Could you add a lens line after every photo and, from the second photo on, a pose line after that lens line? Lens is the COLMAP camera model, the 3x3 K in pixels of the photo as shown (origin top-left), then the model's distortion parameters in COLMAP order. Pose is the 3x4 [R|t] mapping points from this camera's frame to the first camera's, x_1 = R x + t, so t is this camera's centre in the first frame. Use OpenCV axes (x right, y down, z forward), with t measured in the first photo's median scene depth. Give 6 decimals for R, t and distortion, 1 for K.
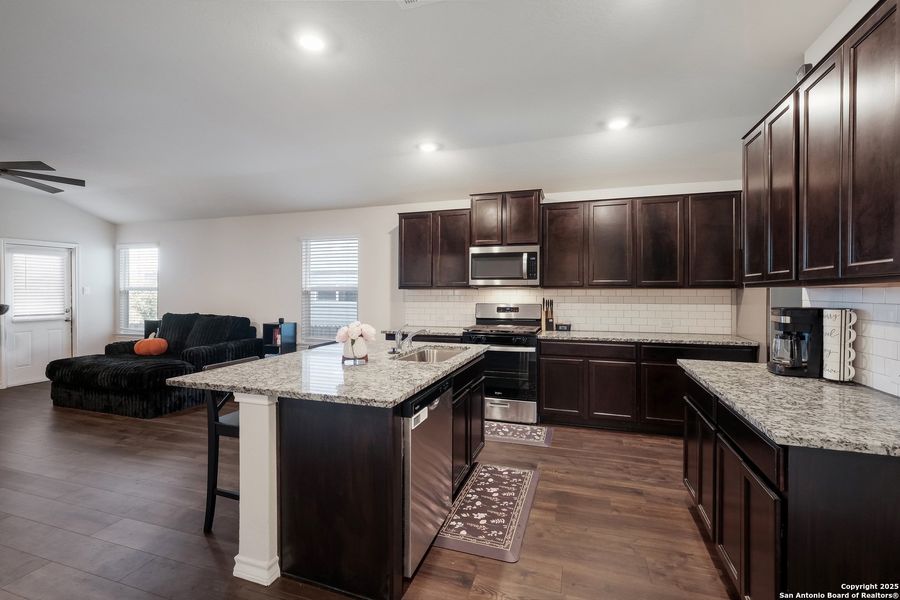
lens RADIAL K [[404.2, 0, 446.8], [0, 404.2, 290.1], [0, 0, 1]] dist [0.003870, 0.001357]
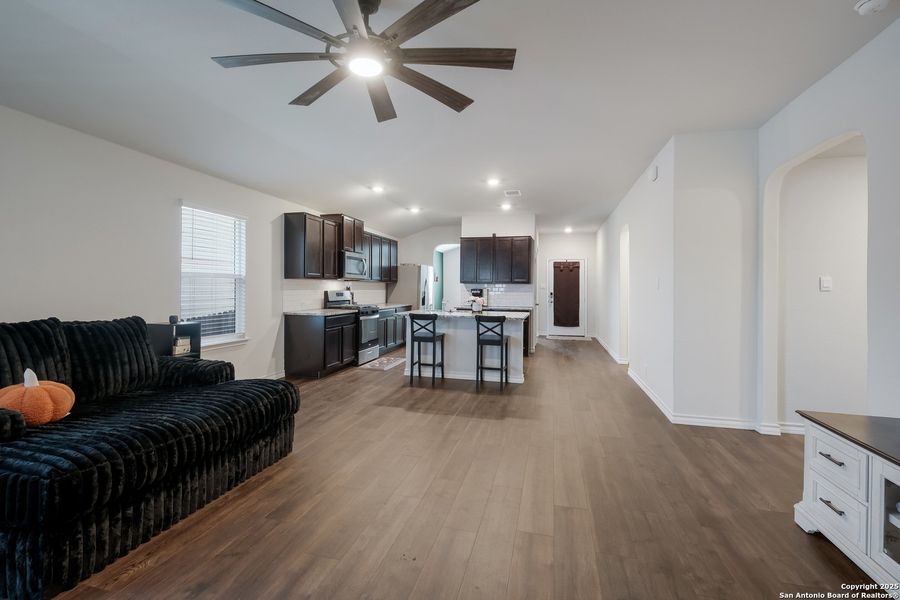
lens RADIAL K [[404.2, 0, 448.5], [0, 404.2, 295.6], [0, 0, 1]] dist [0.003870, 0.001357]
pose [[-0.075279, -0.017655, 0.997006, -1.201422], [-0.014660, 0.999755, 0.016597, 0.019054], [-0.997055, -0.013367, -0.075519, 0.635962]]
